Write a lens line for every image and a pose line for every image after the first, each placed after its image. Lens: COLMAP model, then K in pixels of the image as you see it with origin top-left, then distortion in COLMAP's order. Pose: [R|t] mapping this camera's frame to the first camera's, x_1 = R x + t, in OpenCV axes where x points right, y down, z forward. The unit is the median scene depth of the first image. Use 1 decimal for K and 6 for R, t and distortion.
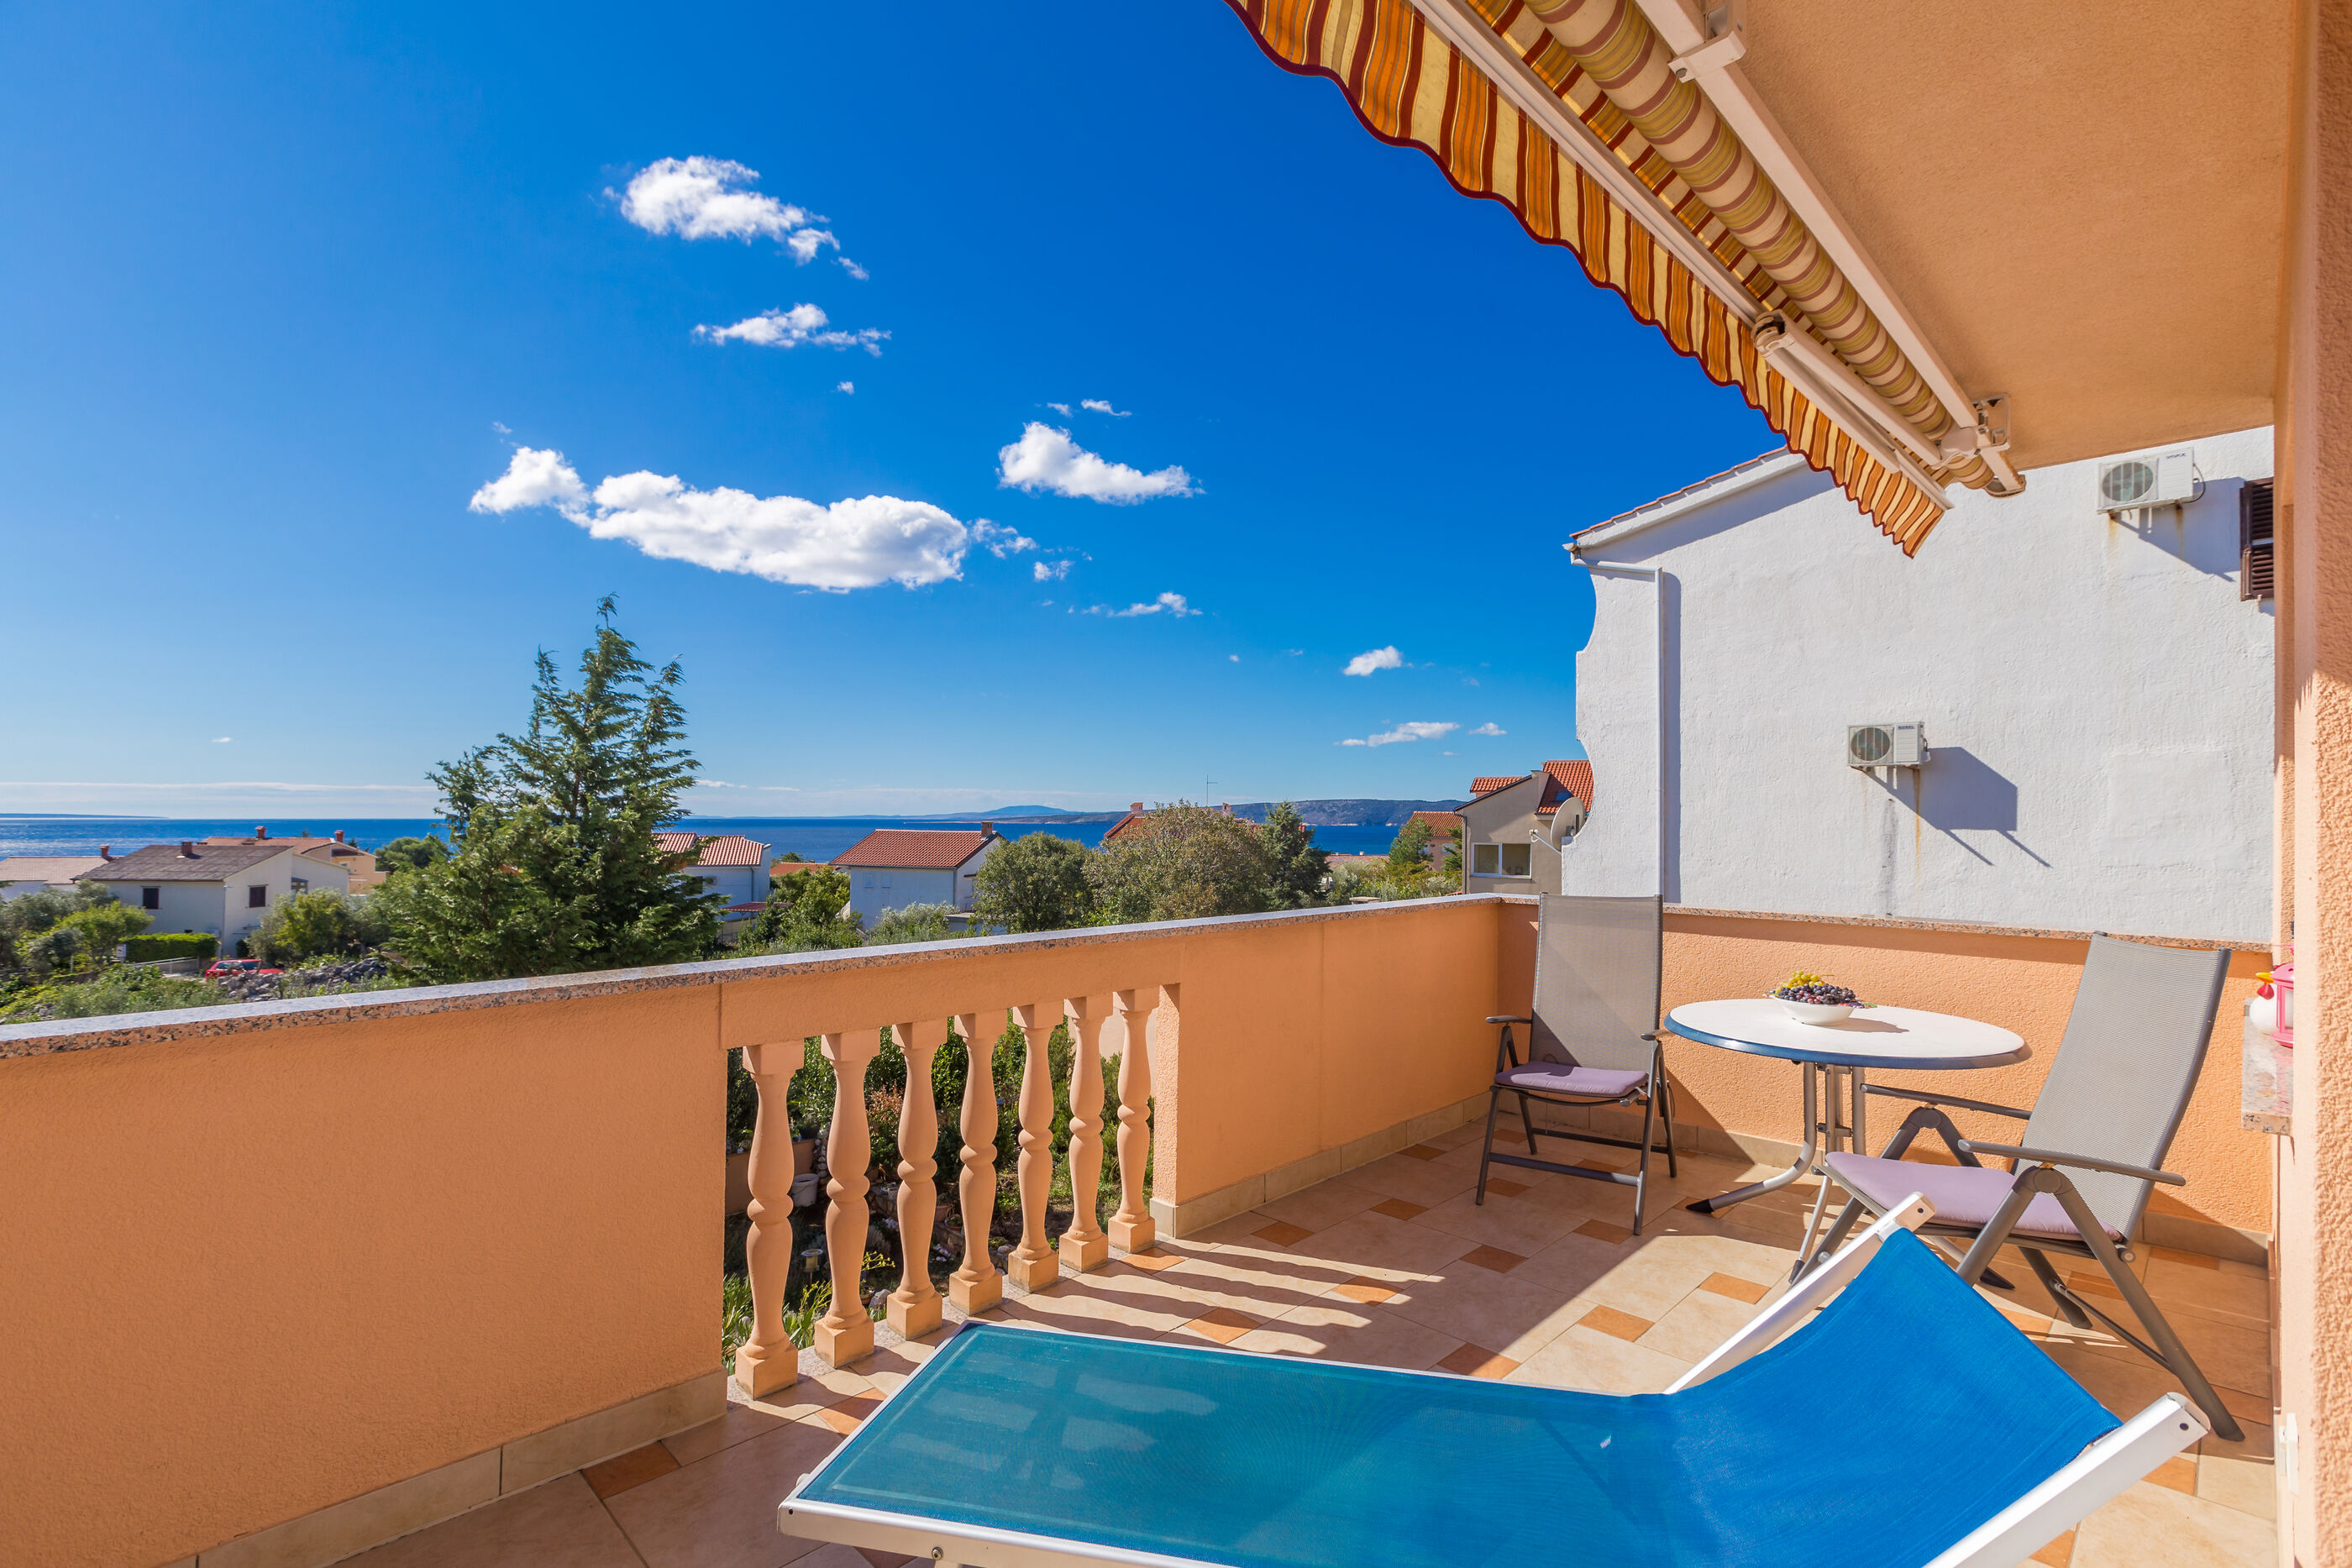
lens RADIAL K [[1019.4, 0, 1139.1], [0, 1019.4, 791.3], [0, 0, 1]] dist [0.001234, 0.000391]
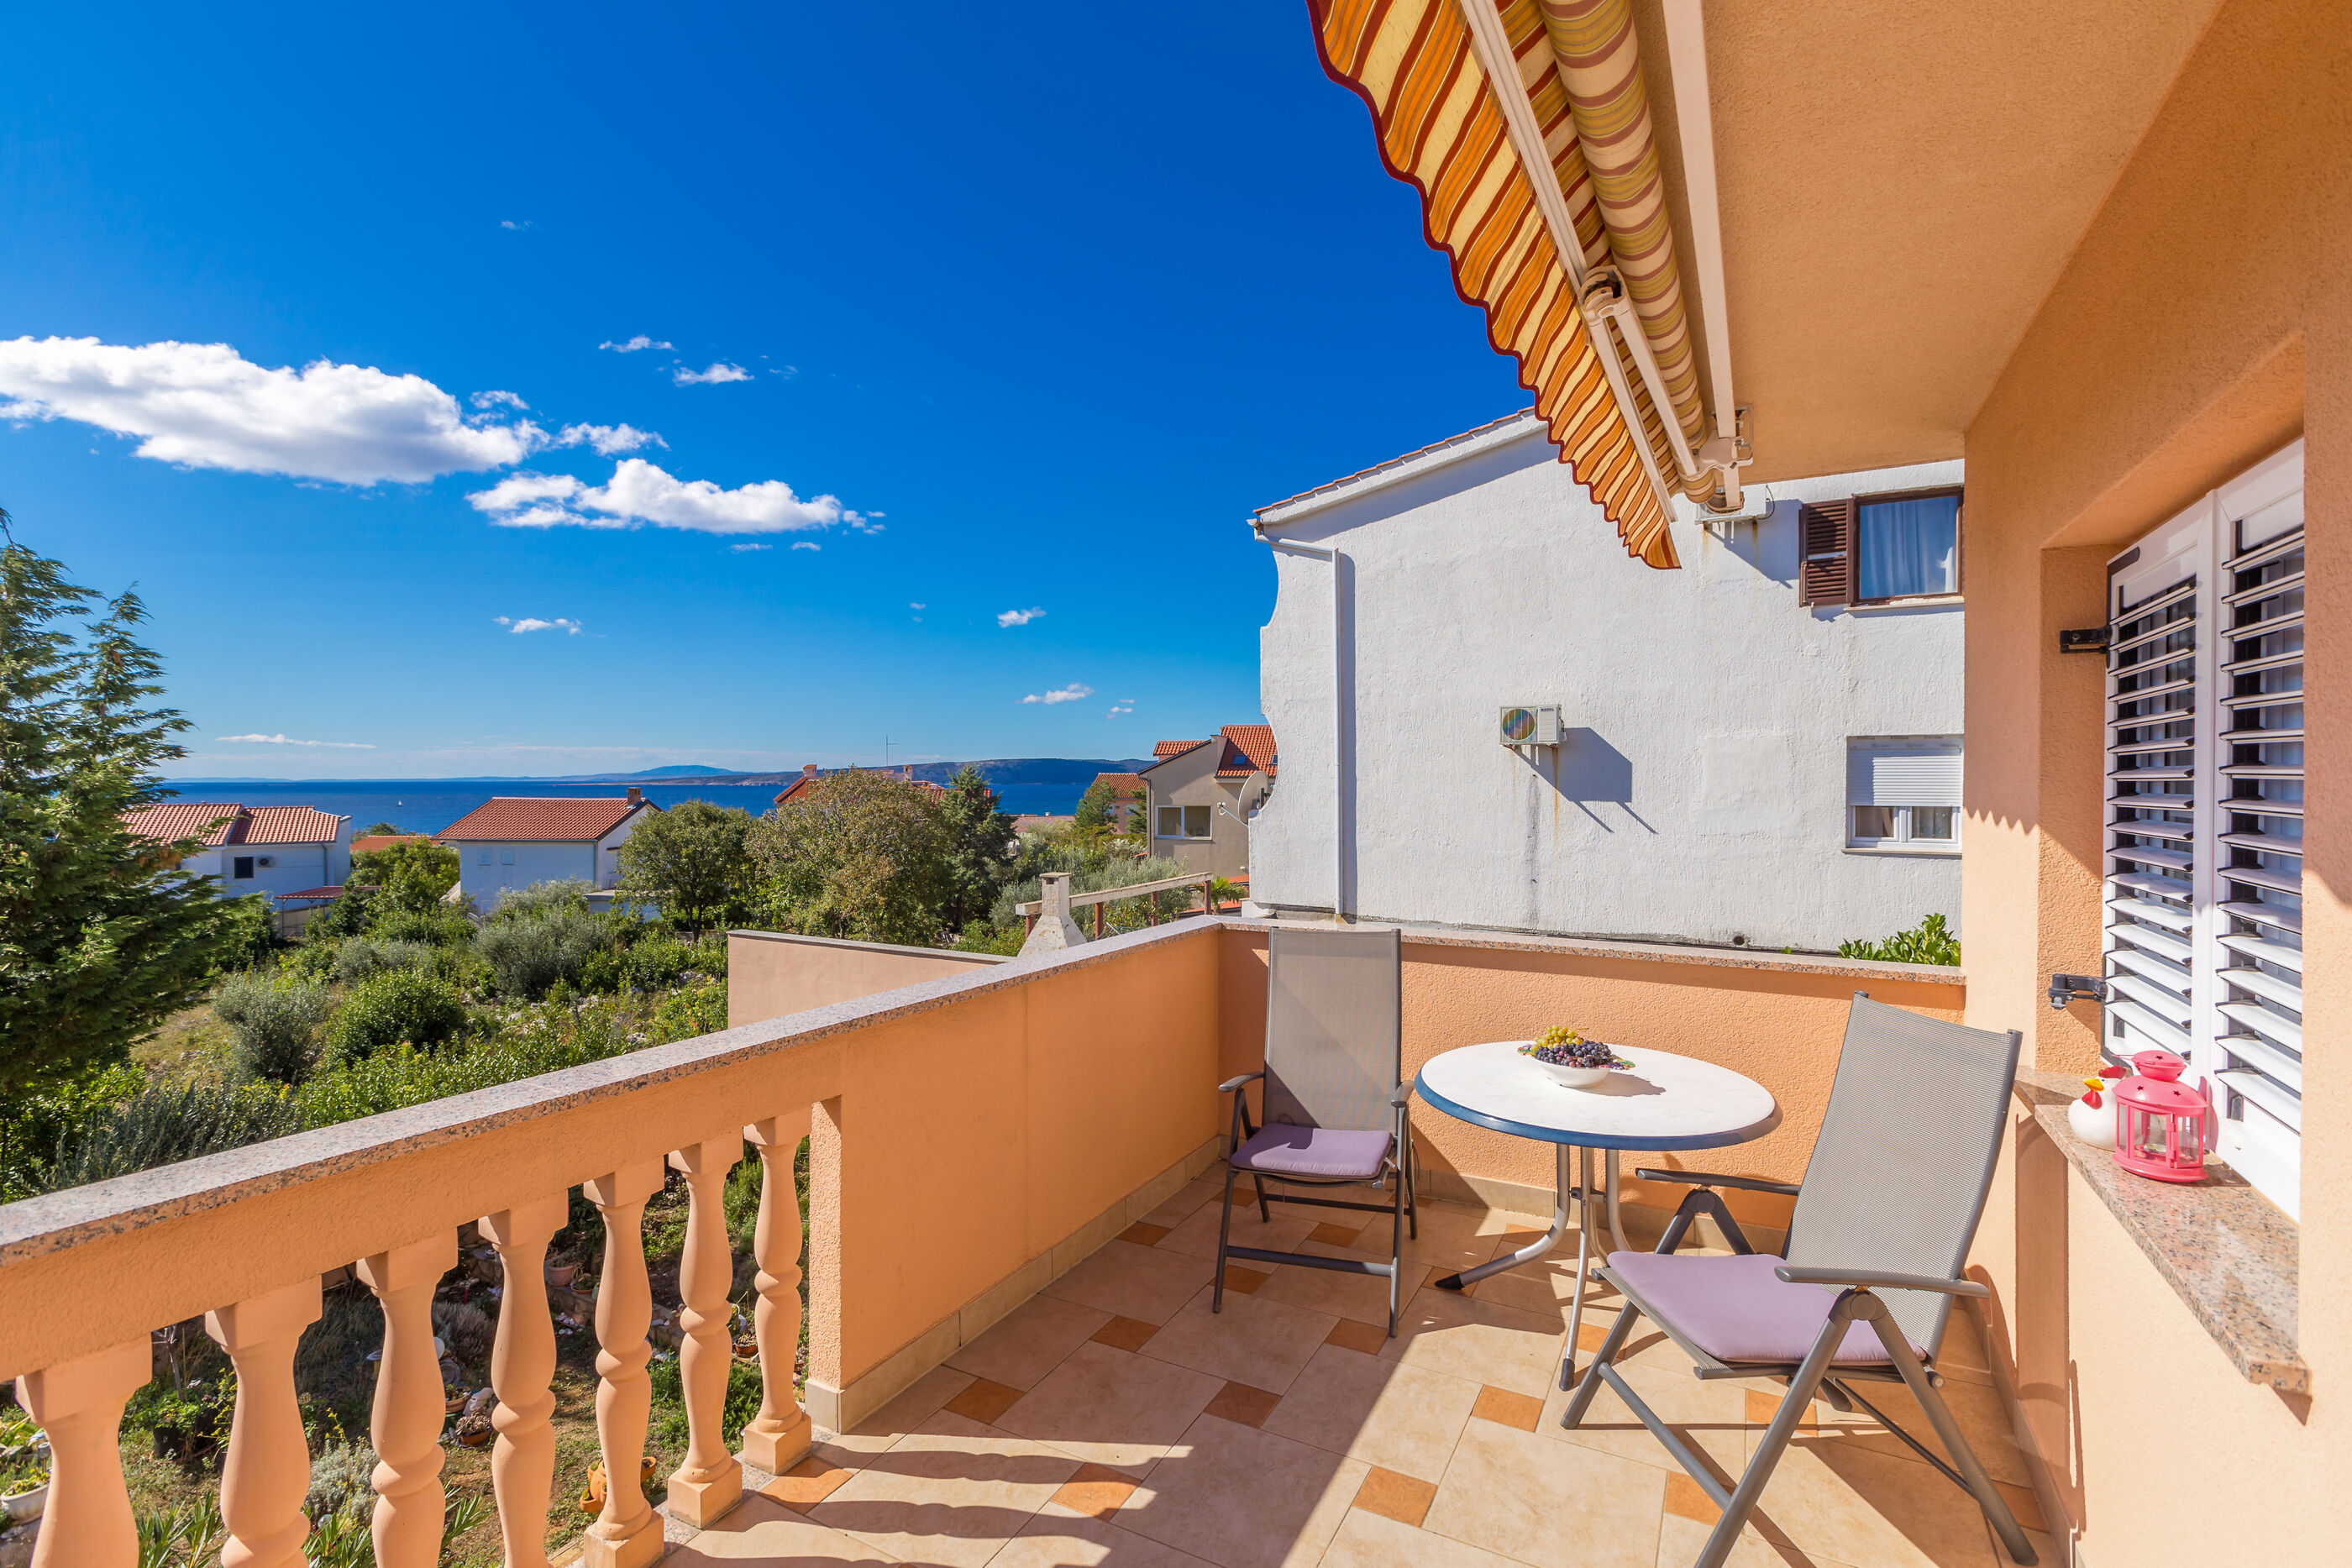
lens RADIAL K [[1019.4, 0, 1146.2], [0, 1019.4, 749.3], [0, 0, 1]] dist [0.001234, 0.000391]
pose [[0.950757, -0.011603, 0.309719, 0.012668], [0.010306, 0.999930, 0.005824, -0.037146], [-0.309765, -0.002346, 0.950810, 0.122784]]
